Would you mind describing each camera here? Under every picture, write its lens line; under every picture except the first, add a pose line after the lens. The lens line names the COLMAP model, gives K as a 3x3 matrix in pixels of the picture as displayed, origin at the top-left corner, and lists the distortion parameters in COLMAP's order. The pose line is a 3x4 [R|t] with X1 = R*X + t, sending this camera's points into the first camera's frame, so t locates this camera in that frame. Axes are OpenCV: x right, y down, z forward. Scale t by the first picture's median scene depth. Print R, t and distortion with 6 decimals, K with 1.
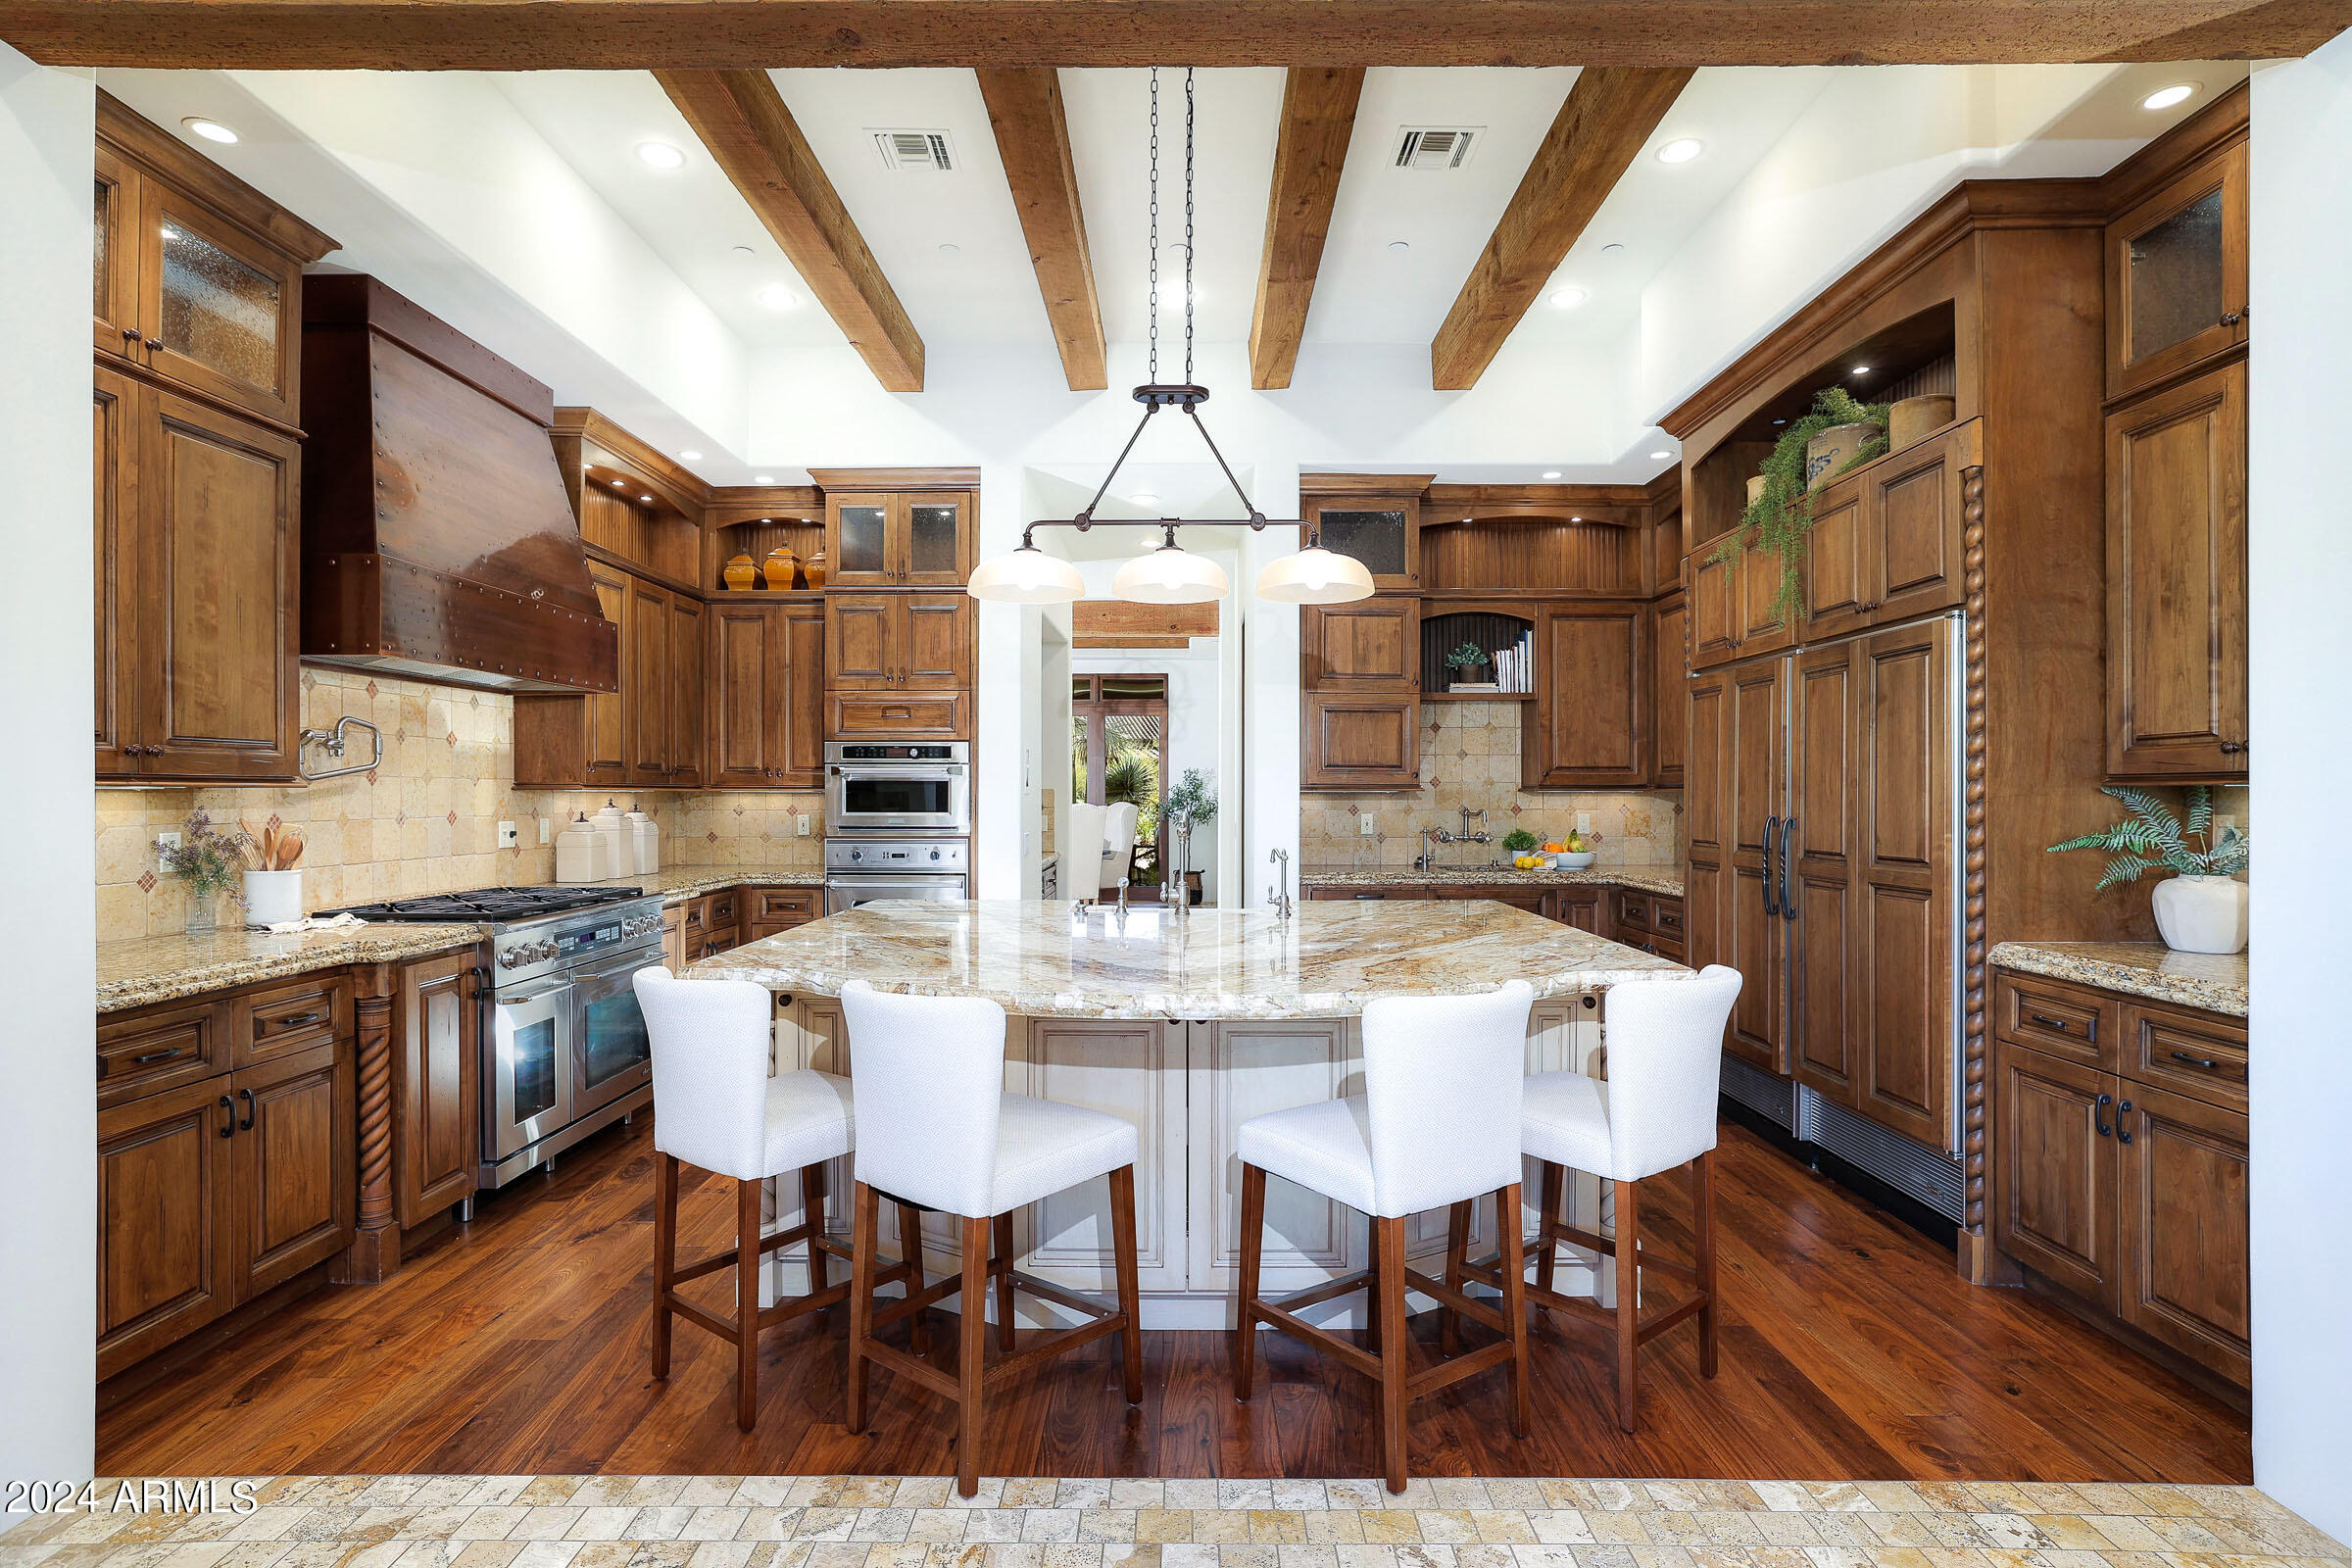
lens RADIAL K [[1182.3, 0, 1176.0], [0, 1182.3, 784.0], [0, 0, 1]] dist [-0.001573, 0.001522]
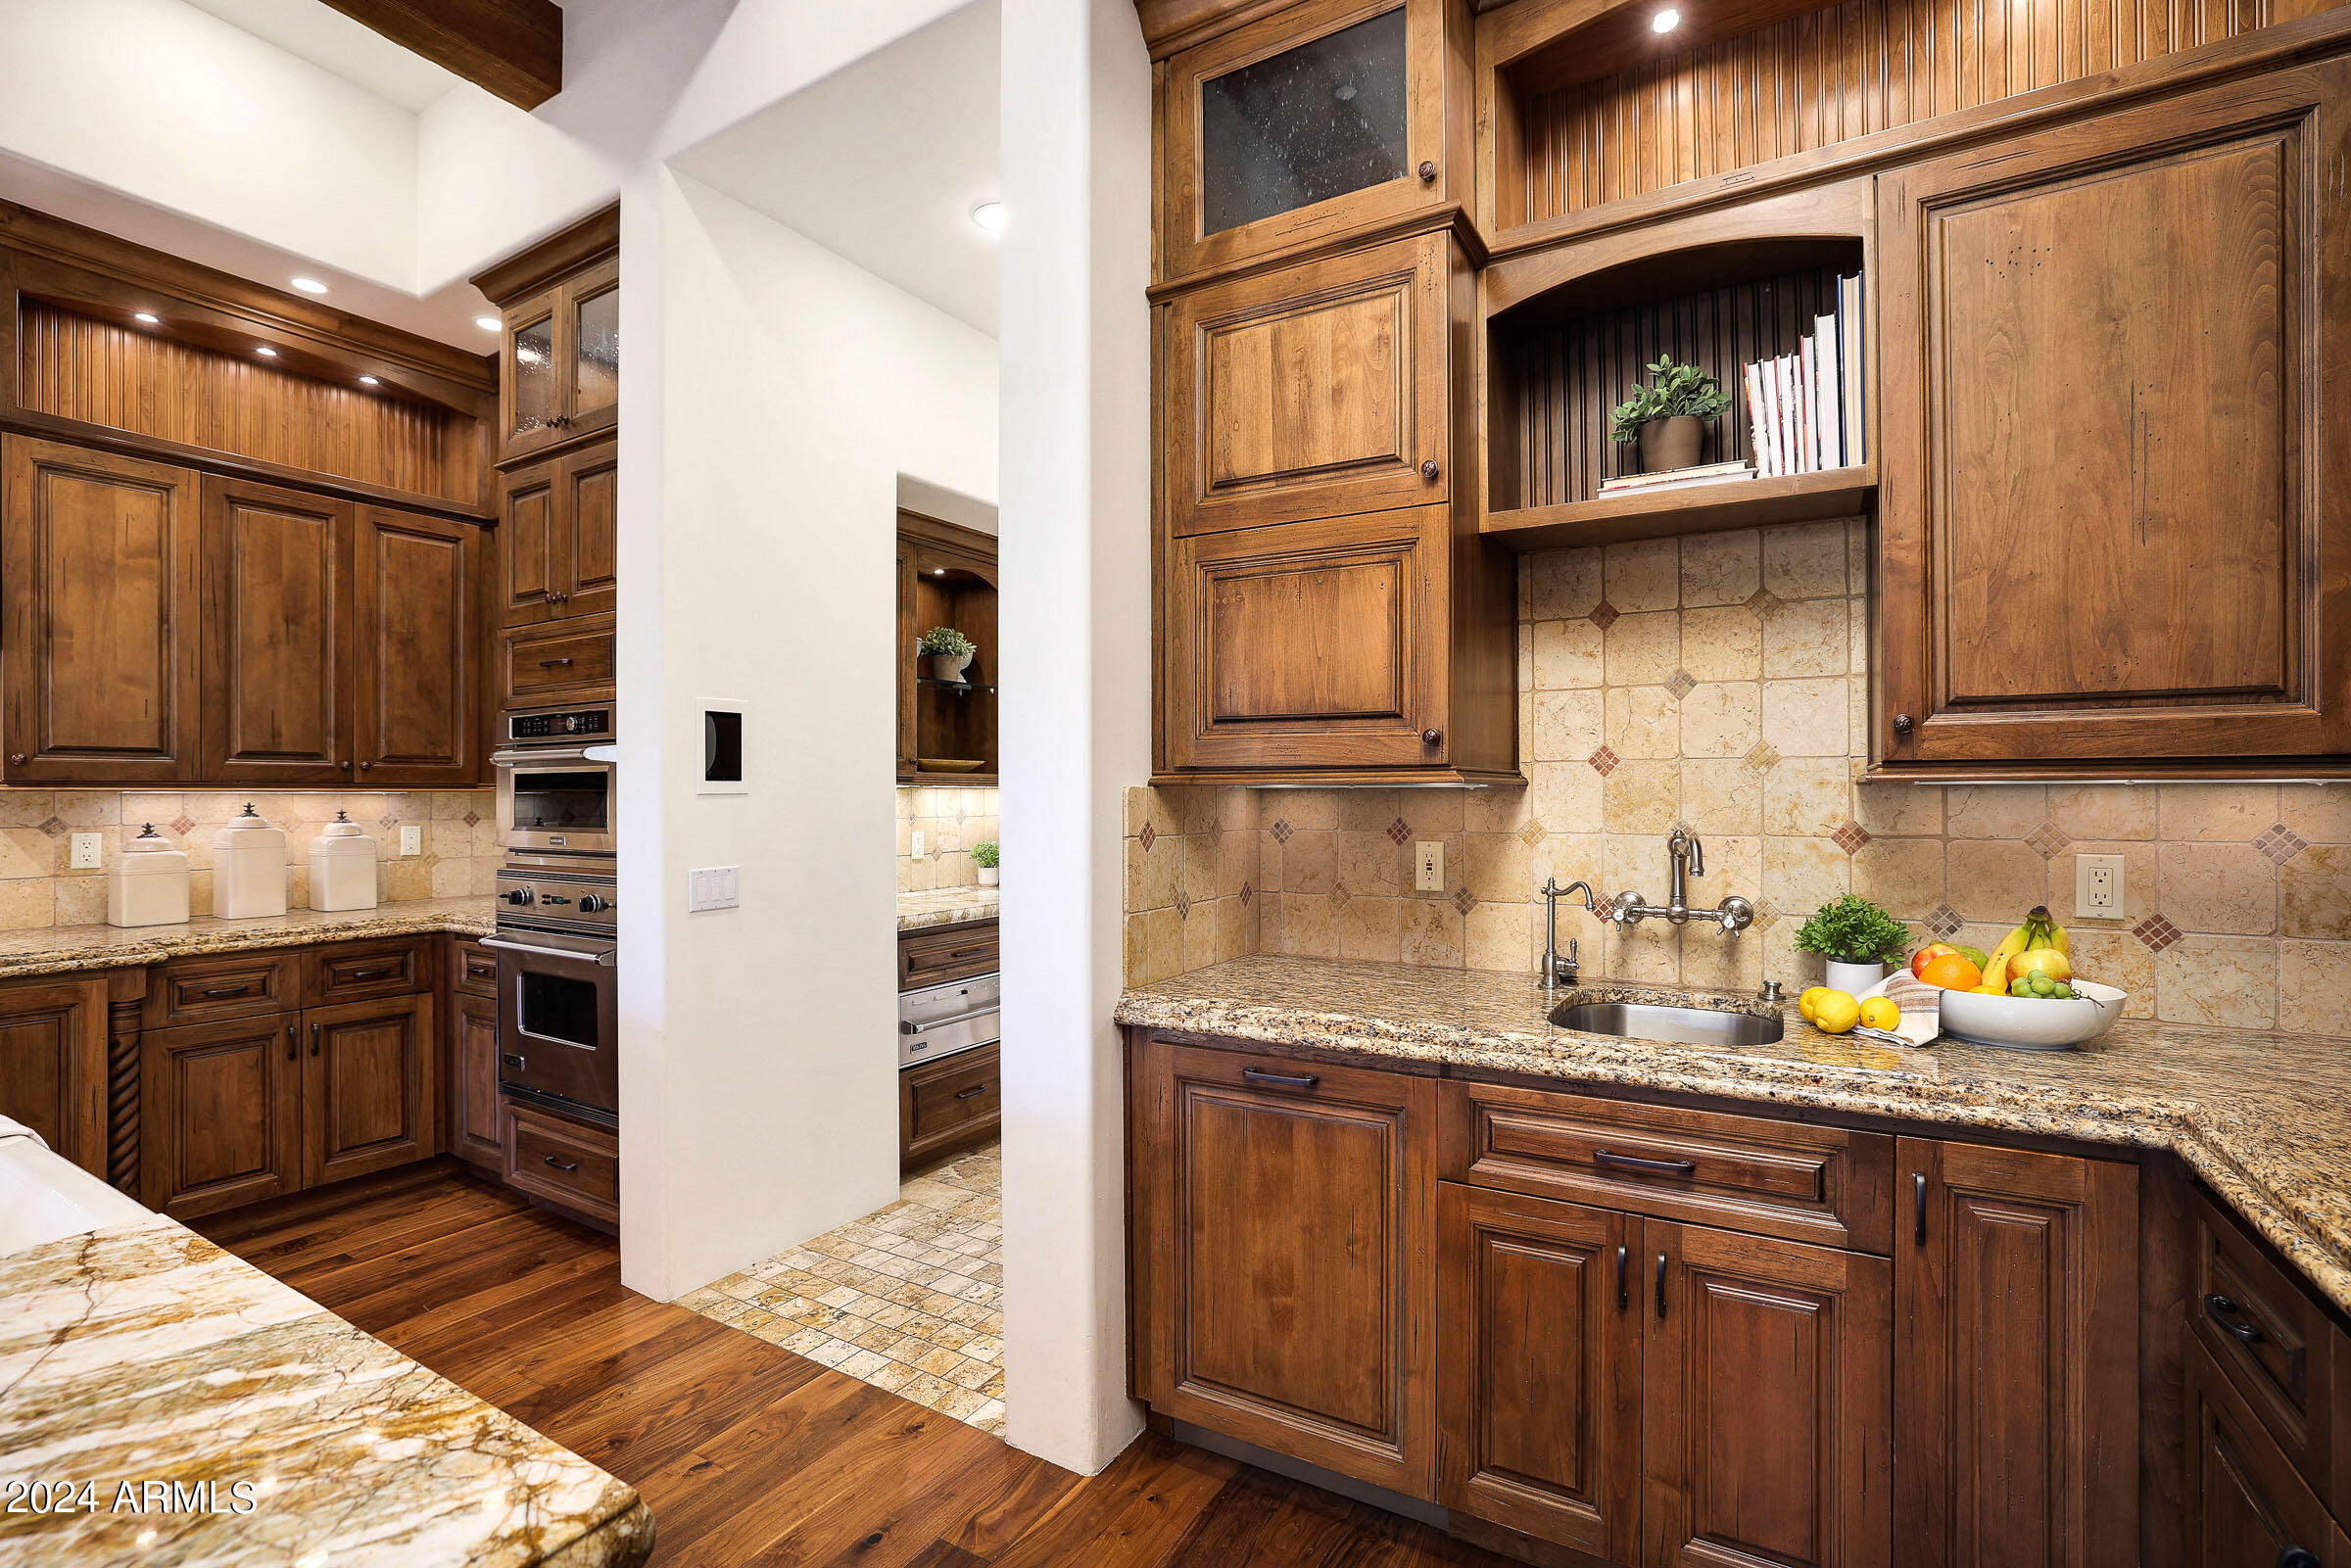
lens RADIAL K [[1090.9, 0, 1185.1], [0, 1090.9, 787.2], [0, 0, 1]] dist [-0.049425, 0.022304]
pose [[0.866433, -0.006408, -0.499252, 0.392320], [0.007197, 0.999974, -0.000345, 0.008645], [0.499241, -0.003294, 0.866457, 0.908696]]
